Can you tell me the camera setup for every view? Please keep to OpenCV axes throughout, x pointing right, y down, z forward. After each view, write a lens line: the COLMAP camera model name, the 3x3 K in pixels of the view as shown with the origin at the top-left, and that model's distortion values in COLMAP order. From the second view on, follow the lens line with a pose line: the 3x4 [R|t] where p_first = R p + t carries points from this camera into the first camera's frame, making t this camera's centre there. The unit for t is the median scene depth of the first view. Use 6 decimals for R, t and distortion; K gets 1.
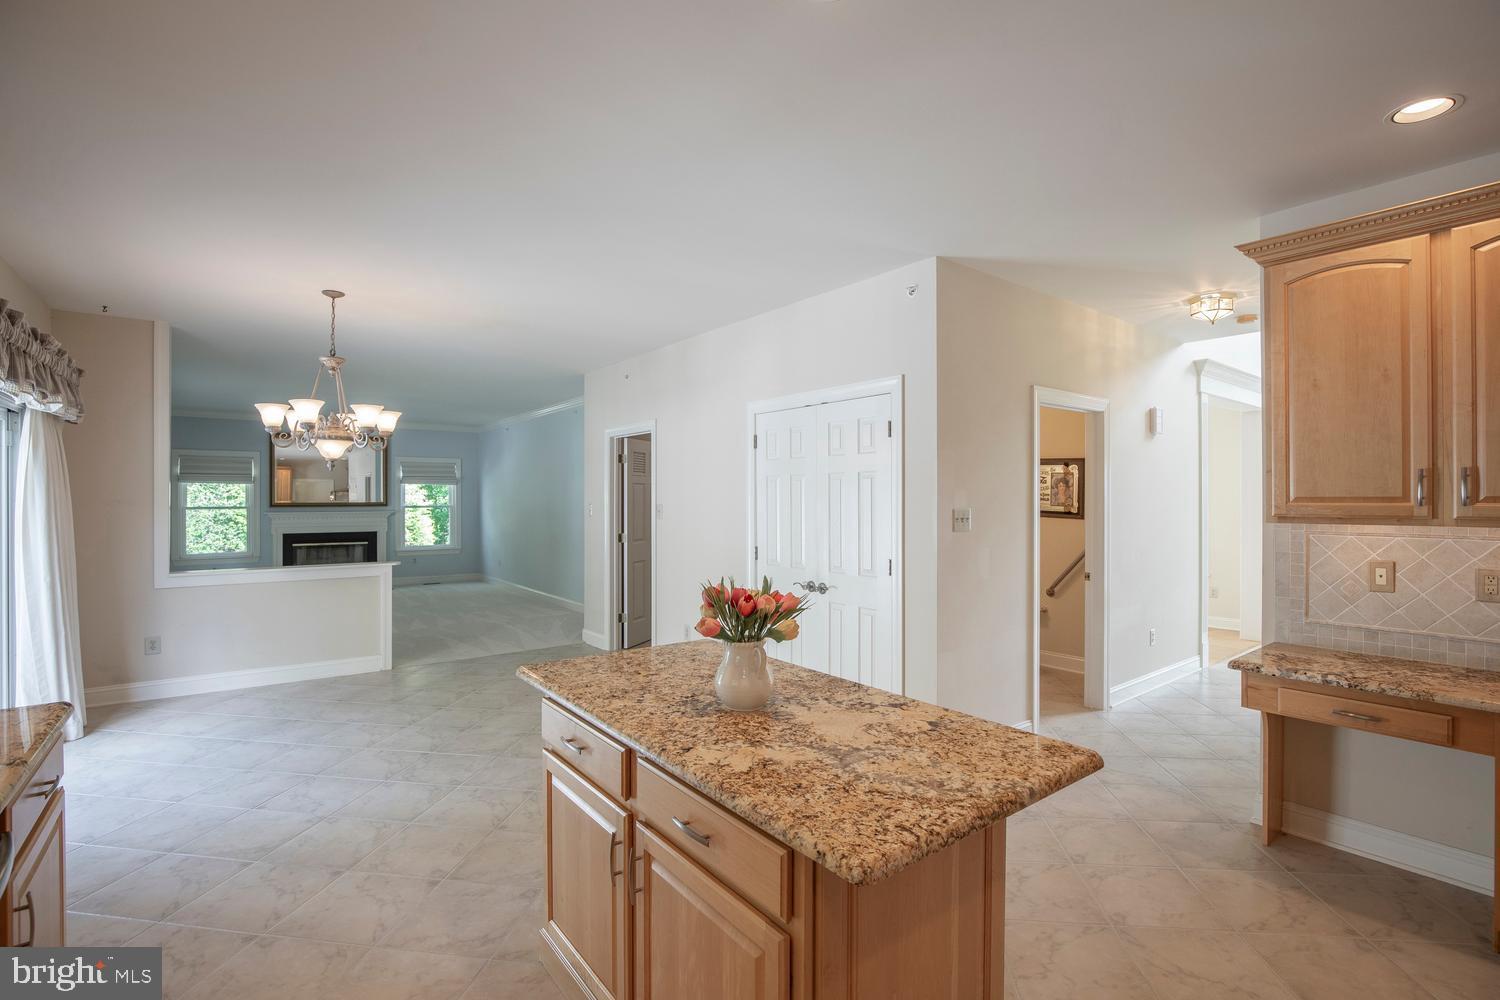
lens RADIAL K [[687.2, 0, 750.0], [0, 687.2, 500.0], [0, 0, 1]] dist [-0.038143, -0.000374]
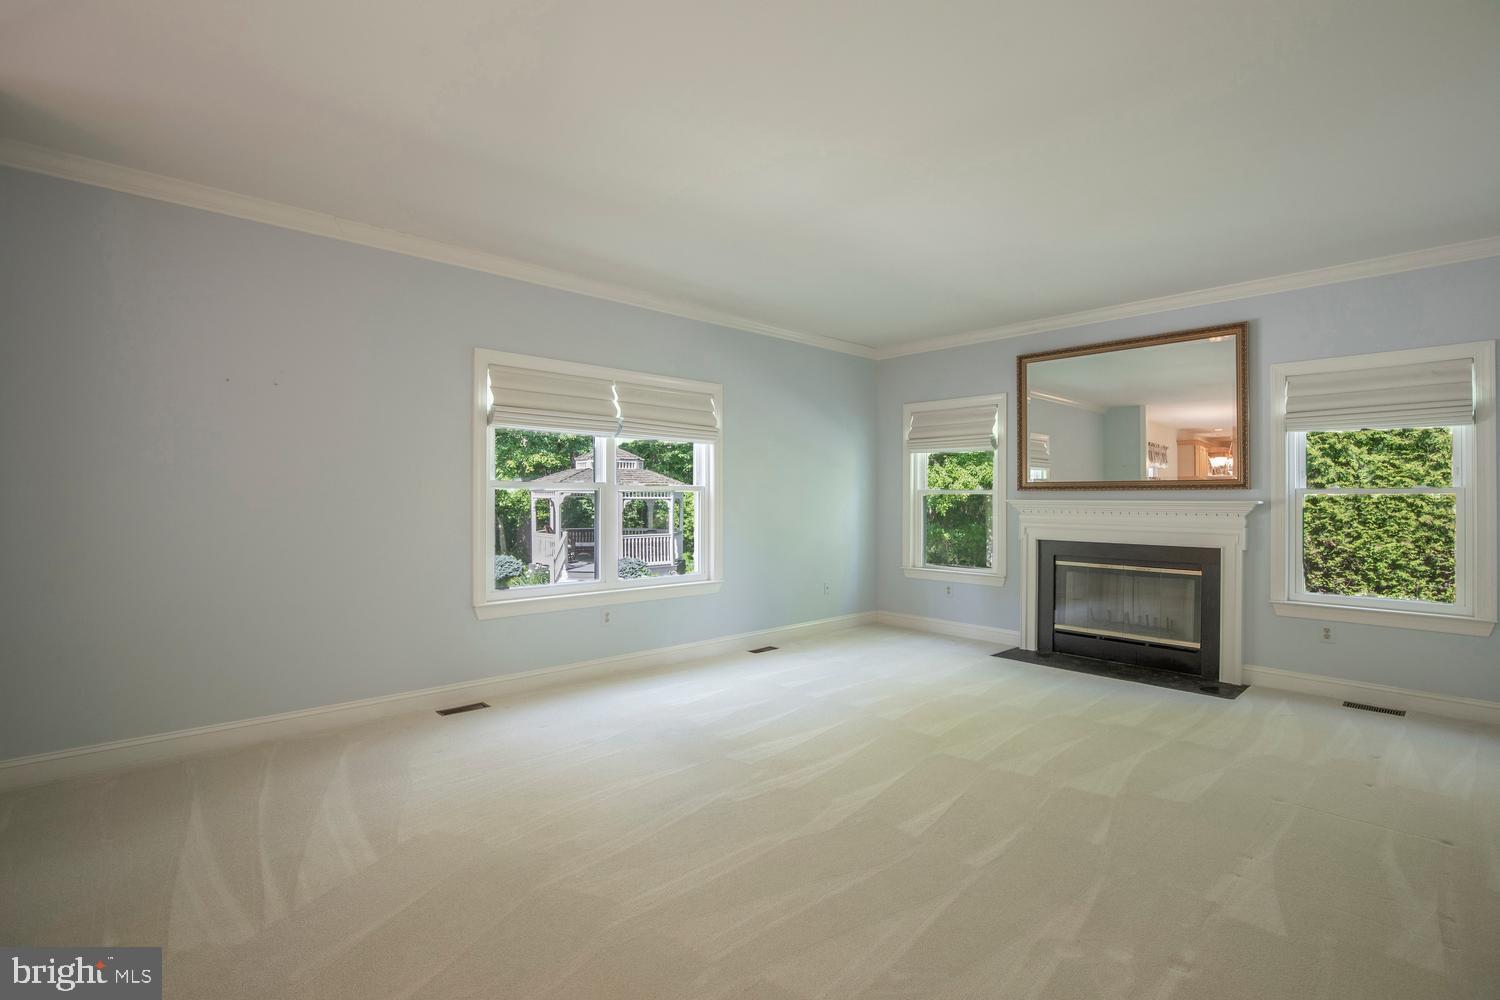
lens RADIAL K [[687.2, 0, 750.0], [0, 687.2, 500.0], [0, 0, 1]] dist [-0.038143, -0.000374]
pose [[0.090035, 0.000933, -0.995938, -0.510583], [-0.006154, 0.999981, 0.000380, 0.057900], [0.995920, 0.006095, 0.090039, 2.122262]]
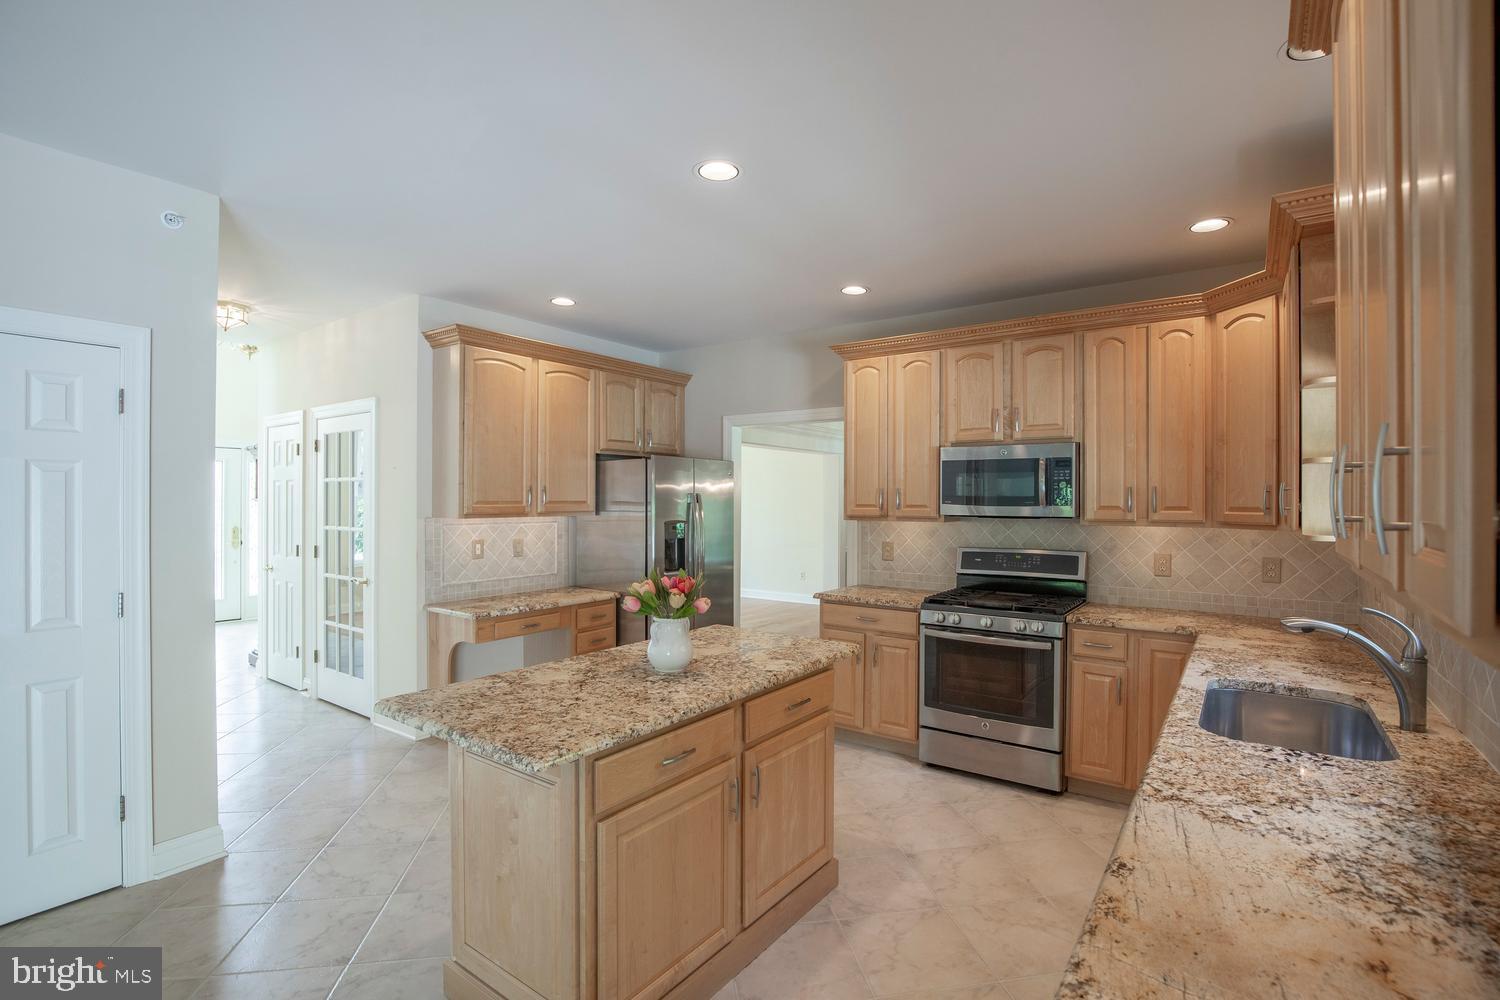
lens RADIAL K [[690.1, 0, 762.4], [0, 690.1, 501.3], [0, 0, 1]] dist [-0.036989, -0.000621]
pose [[-0.292667, -0.004353, 0.956205, -0.639555], [-0.001345, 0.999991, 0.004141, -0.008071], [-0.956214, -0.000074, -0.292670, 0.604457]]
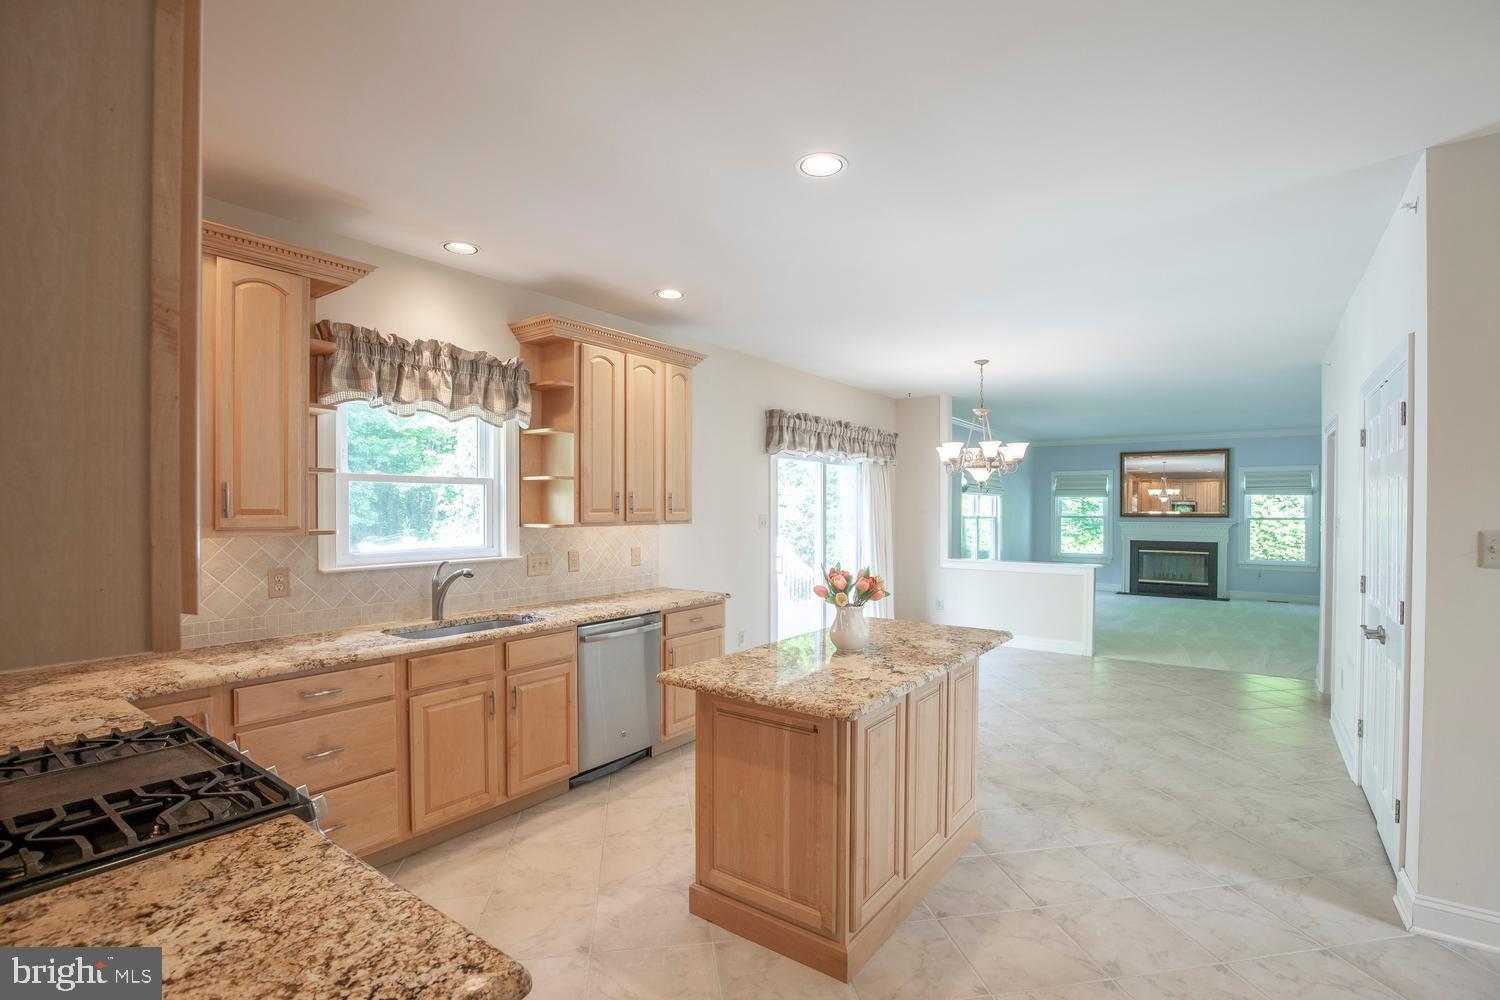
lens RADIAL K [[690.1, 0, 762.4], [0, 690.1, 501.3], [0, 0, 1]] dist [-0.036989, -0.000621]
pose [[0.291473, -0.007166, -0.956552, 0.688831], [-0.005560, 0.999942, -0.009185, -0.005448], [0.956563, 0.007995, 0.291416, 0.182869]]
